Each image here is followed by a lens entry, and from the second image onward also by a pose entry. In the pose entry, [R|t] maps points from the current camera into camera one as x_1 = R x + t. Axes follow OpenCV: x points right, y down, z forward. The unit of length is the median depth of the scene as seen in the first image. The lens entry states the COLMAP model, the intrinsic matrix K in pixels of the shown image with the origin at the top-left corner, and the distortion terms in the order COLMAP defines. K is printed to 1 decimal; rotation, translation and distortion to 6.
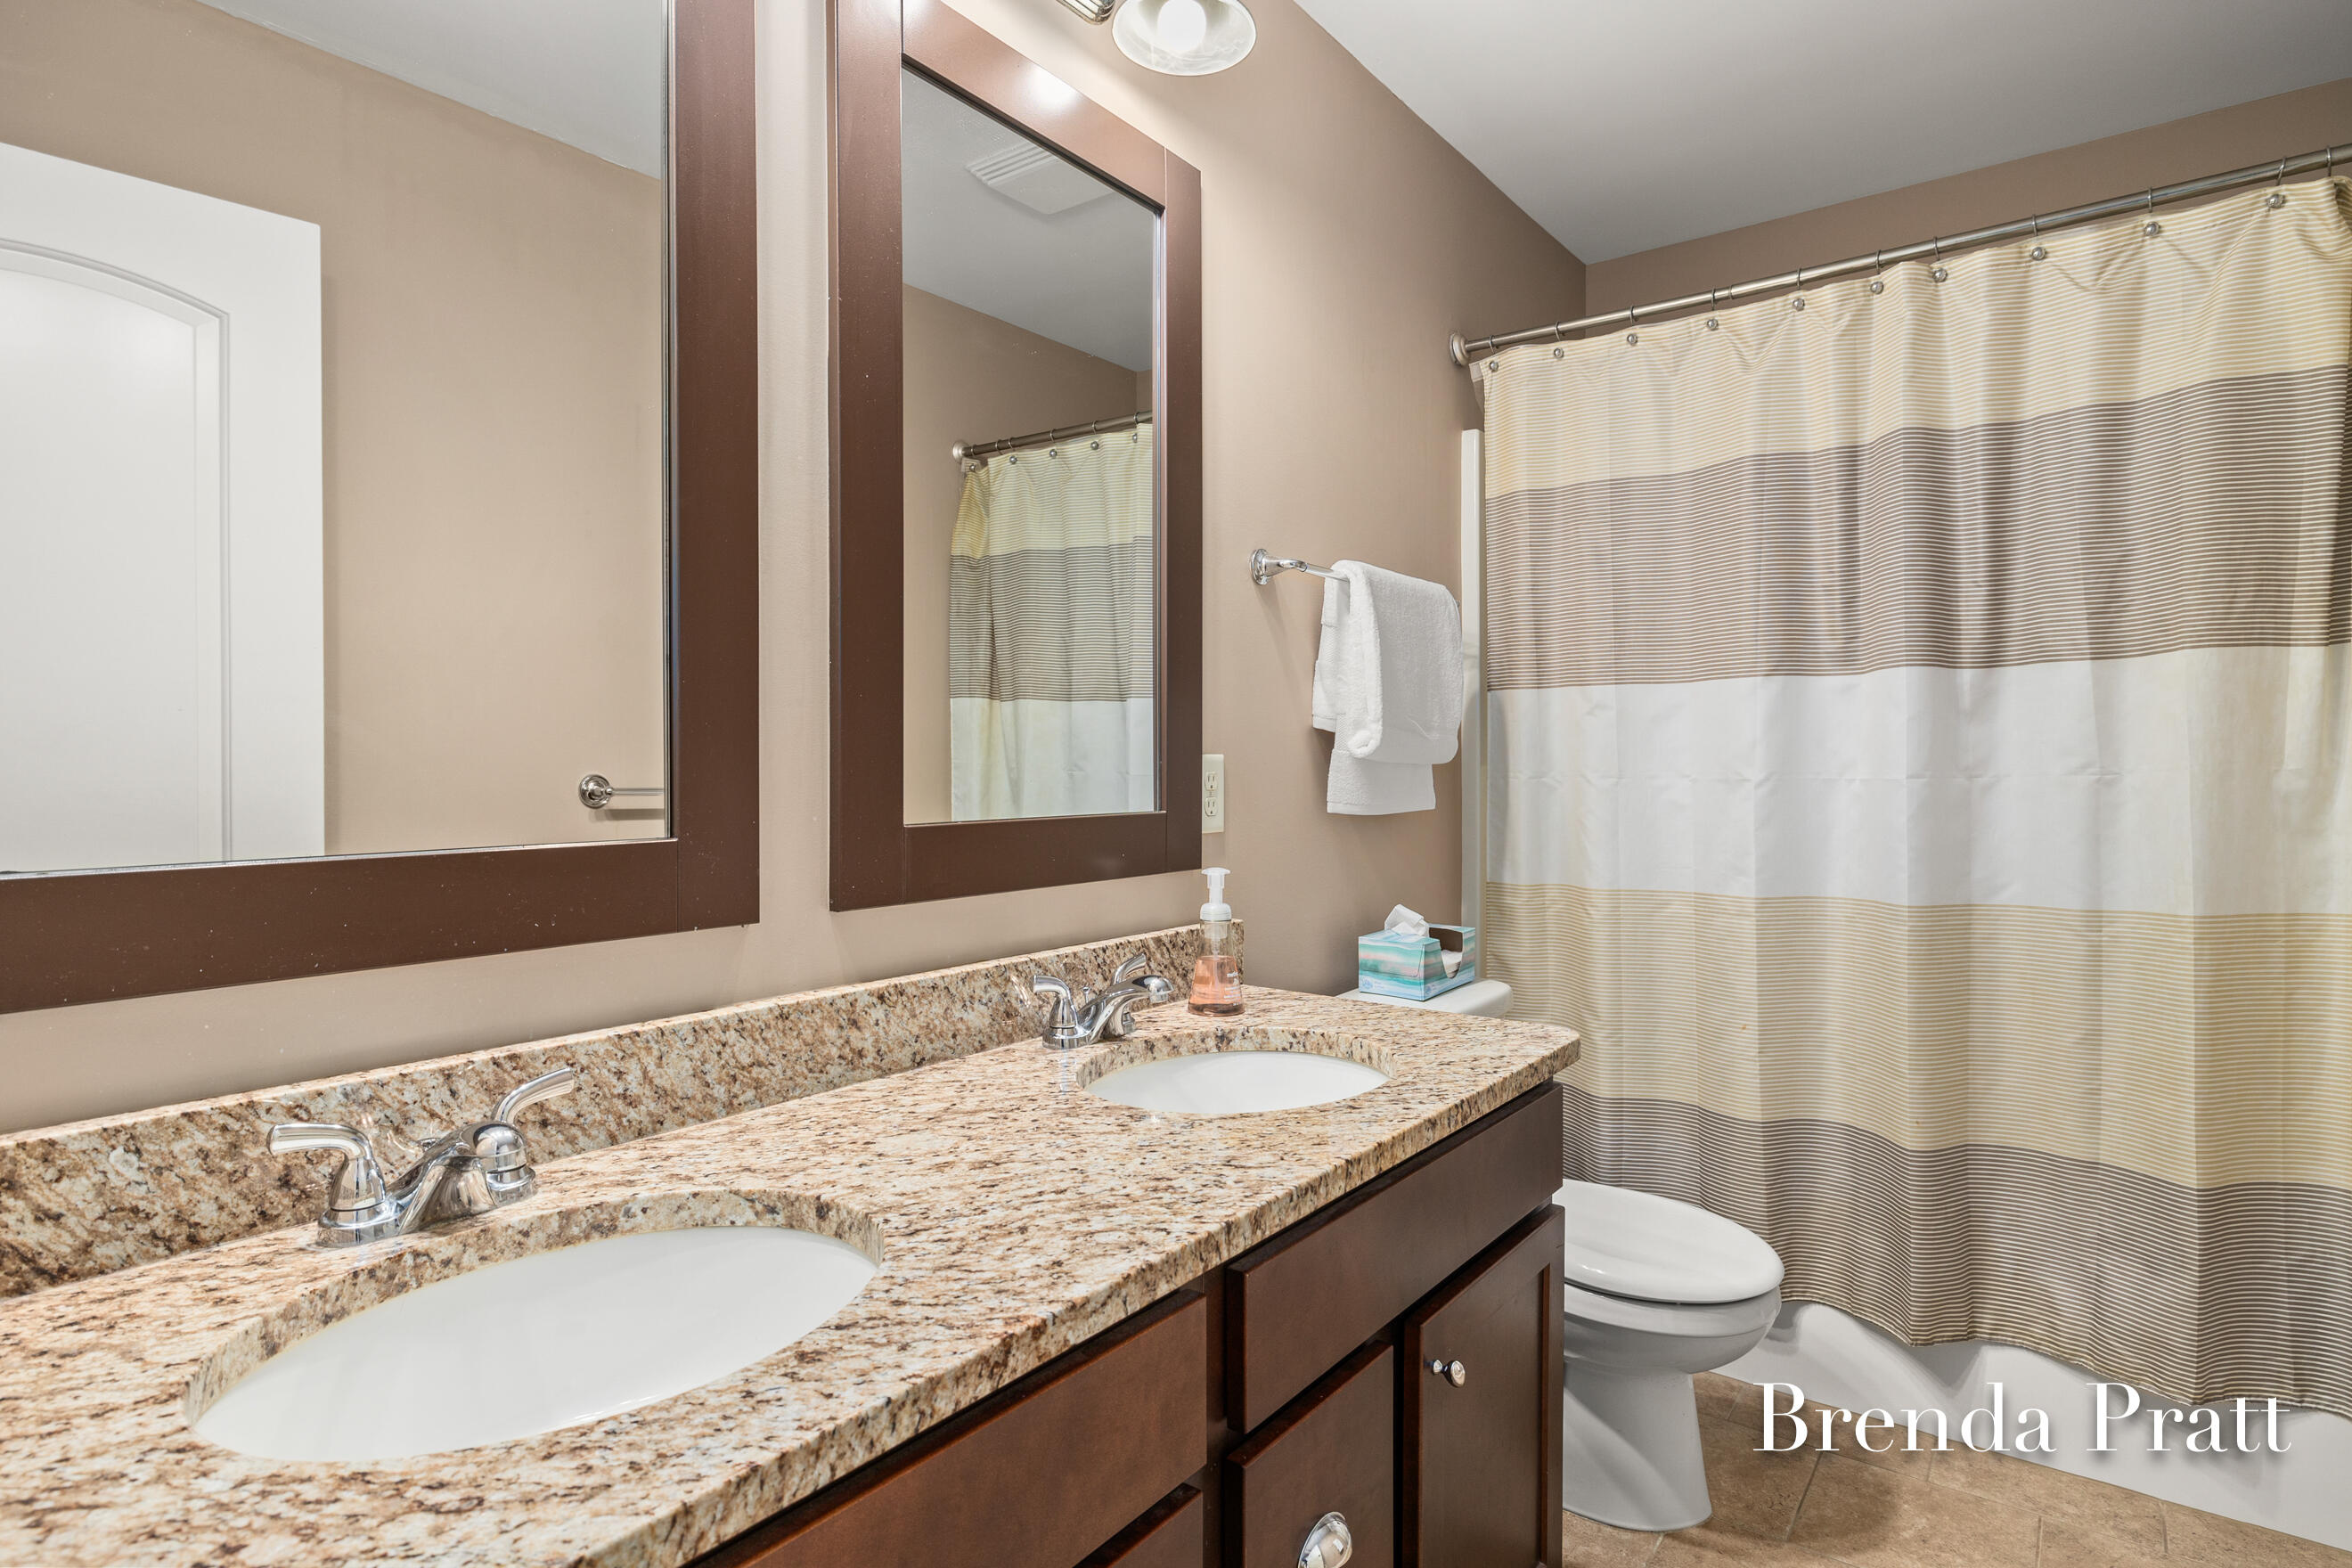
lens RADIAL K [[1252.8, 0, 1181.1], [0, 1252.8, 773.1], [0, 0, 1]] dist [-0.005519, 0.001351]
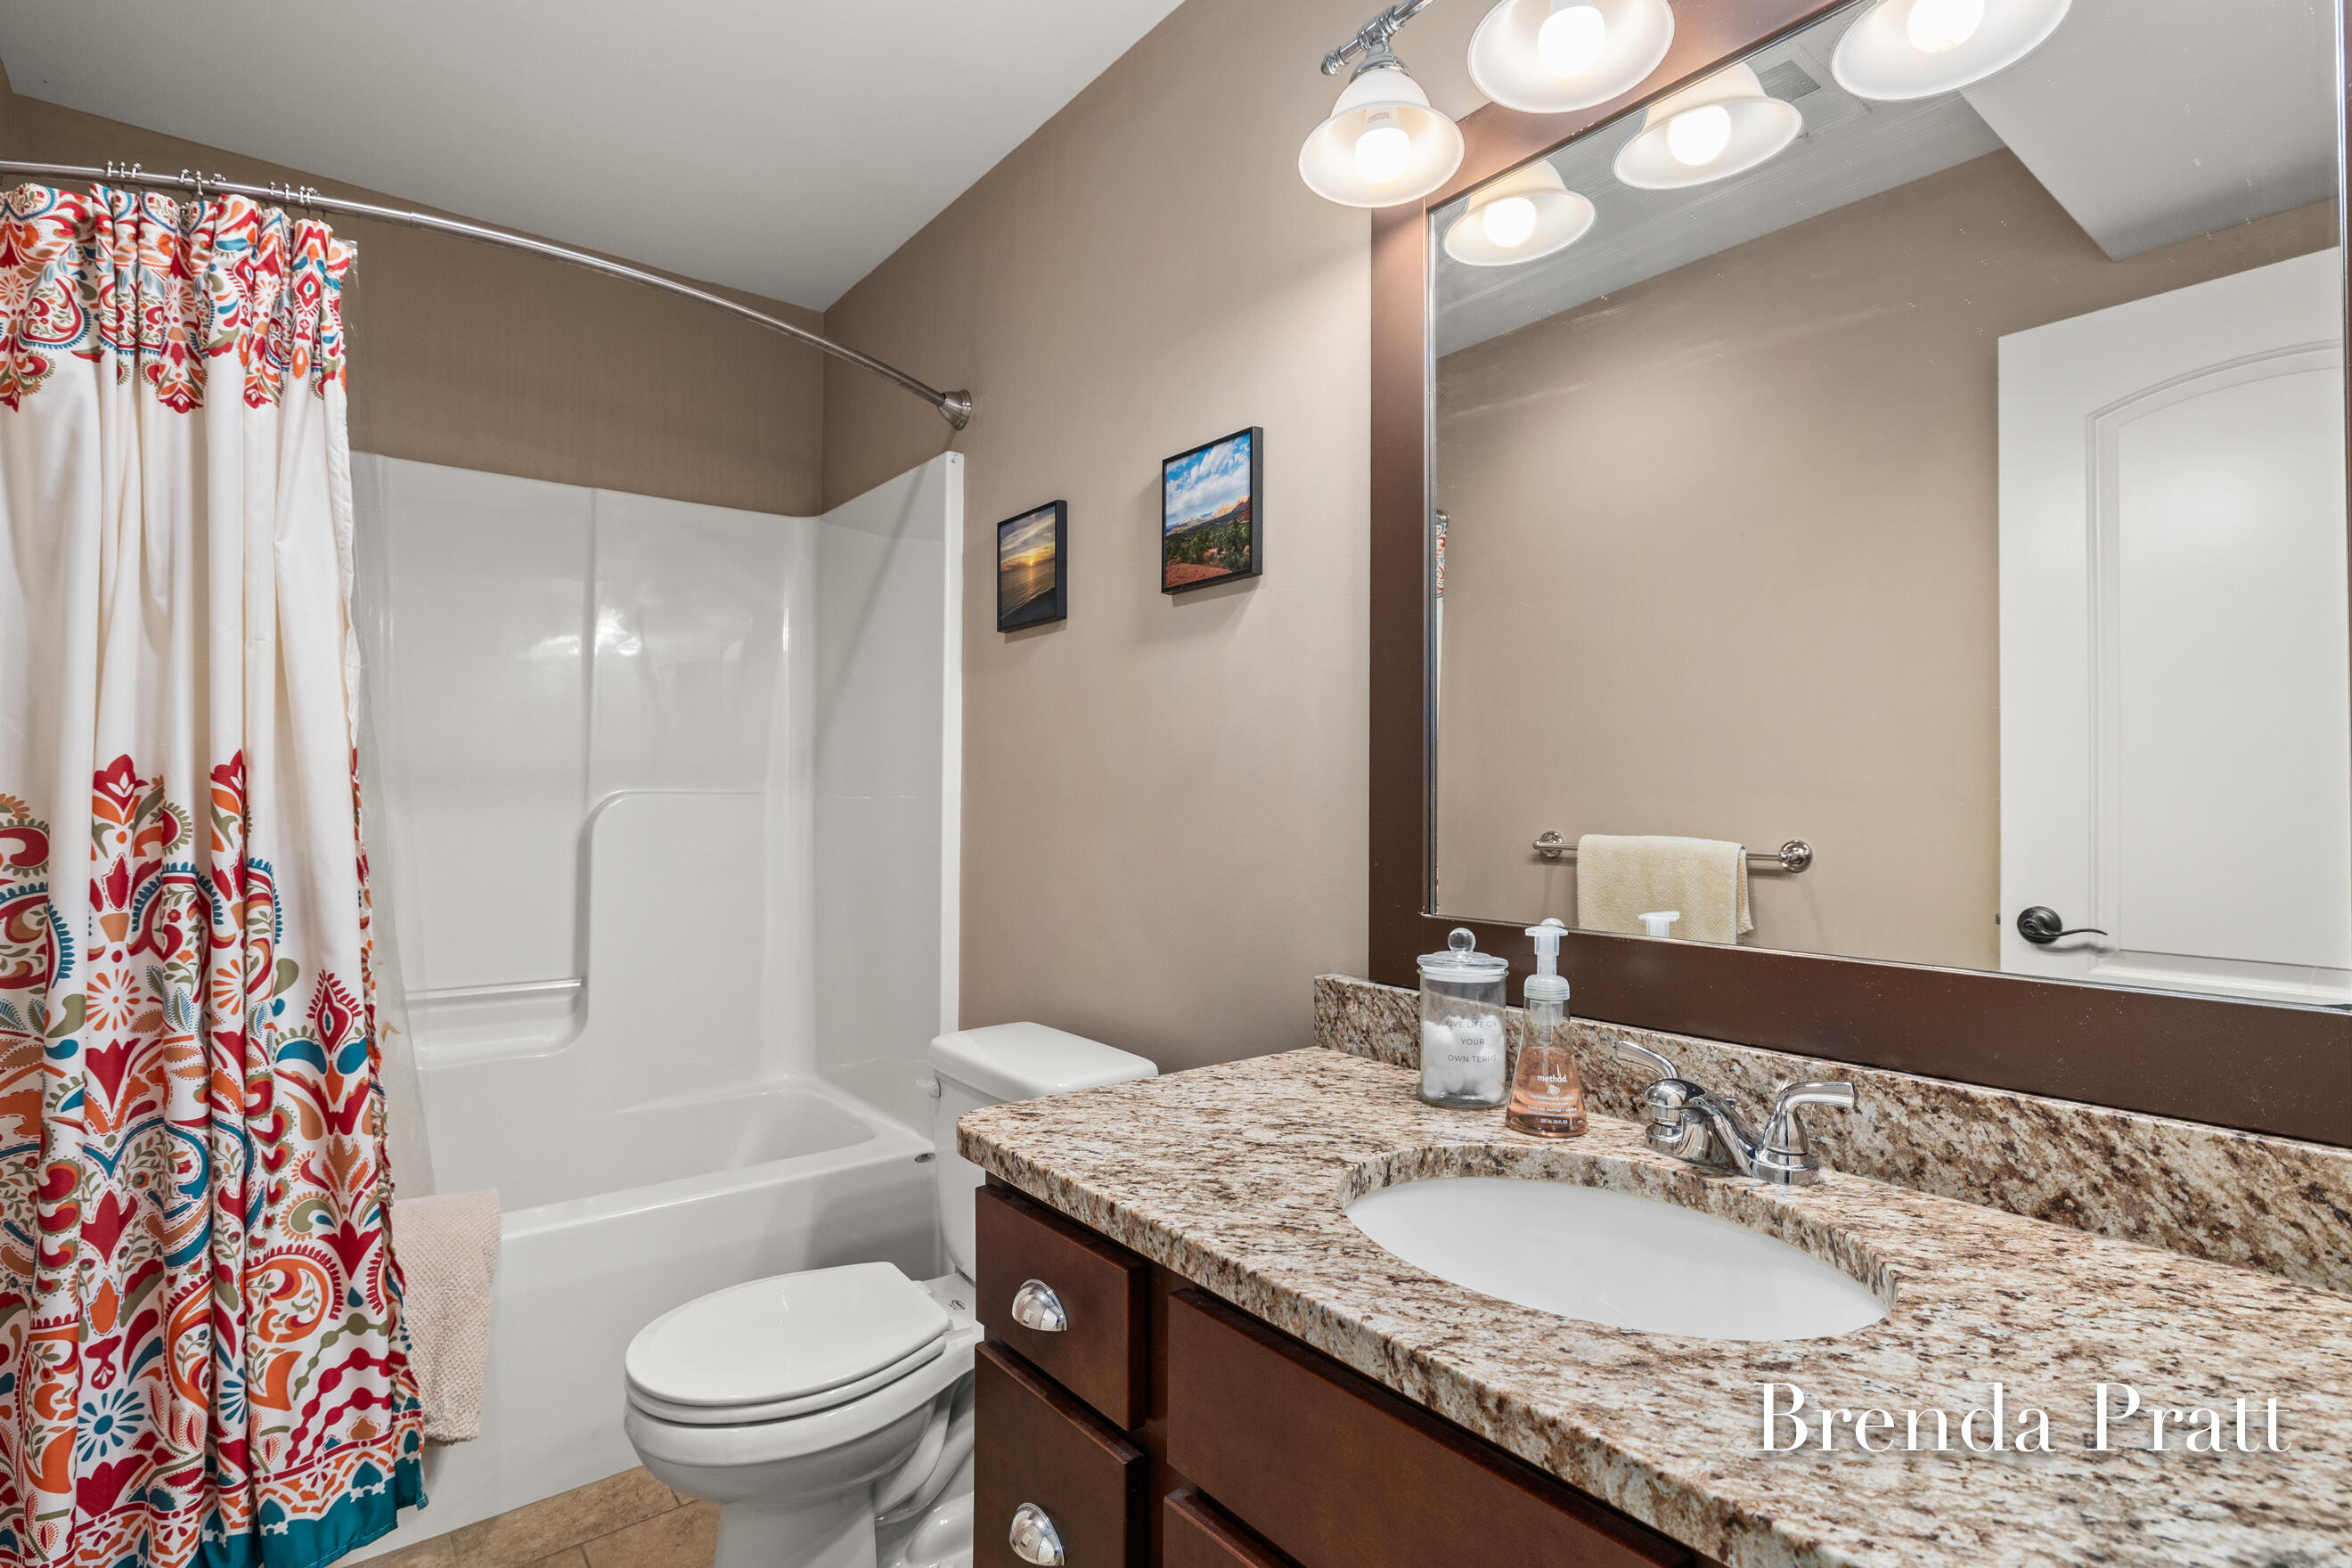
lens RADIAL K [[1135.1, 0, 1191.5], [0, 1135.1, 786.5], [0, 0, 1]] dist [-0.000079, -0.000006]
pose [[-0.259395, -0.000684, -0.965771, 0.834072], [-0.003896, 0.999992, 0.000338, -0.003598], [0.965764, 0.003850, -0.259395, 1.129759]]
